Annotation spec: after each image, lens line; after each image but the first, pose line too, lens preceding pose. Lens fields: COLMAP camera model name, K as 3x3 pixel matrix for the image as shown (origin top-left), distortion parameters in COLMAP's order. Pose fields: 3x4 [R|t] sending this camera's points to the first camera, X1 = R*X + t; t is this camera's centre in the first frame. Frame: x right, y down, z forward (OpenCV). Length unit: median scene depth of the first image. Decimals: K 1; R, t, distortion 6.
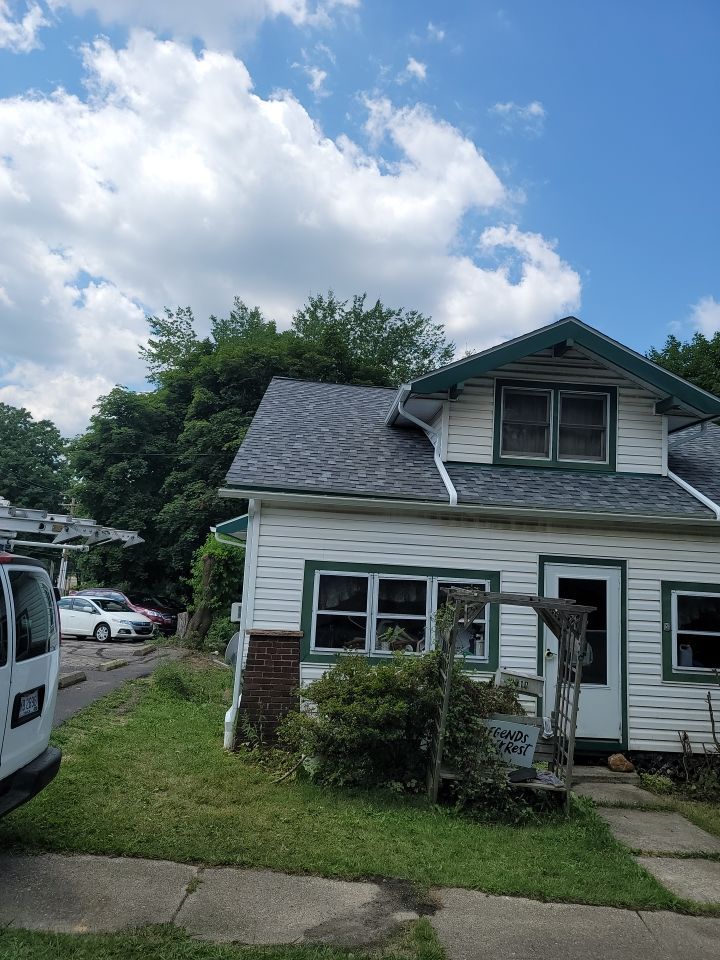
lens RADIAL K [[697.0, 0, 379.4], [0, 697.0, 477.4], [0, 0, 1]] dist [0.094381, -0.073492]
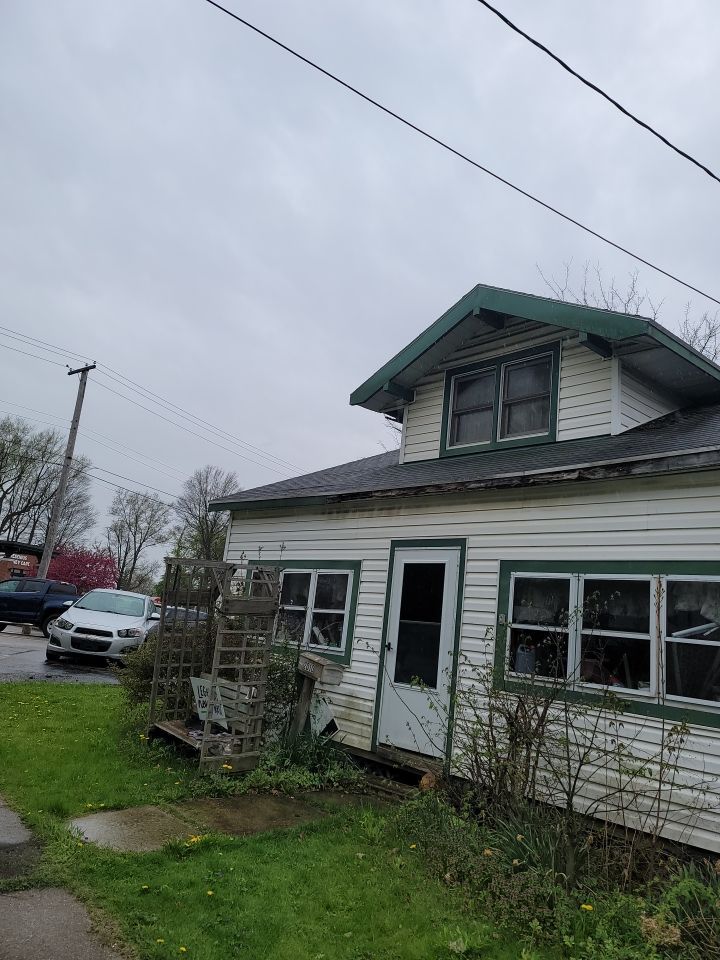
lens RADIAL K [[695.3, 0, 372.9], [0, 695.3, 468.3], [0, 0, 1]] dist [0.106447, -0.084878]
pose [[0.630045, -0.162741, -0.759314, 0.920077], [0.033188, 0.982544, -0.183047, 0.183374], [0.775849, 0.090128, 0.624448, 0.394728]]
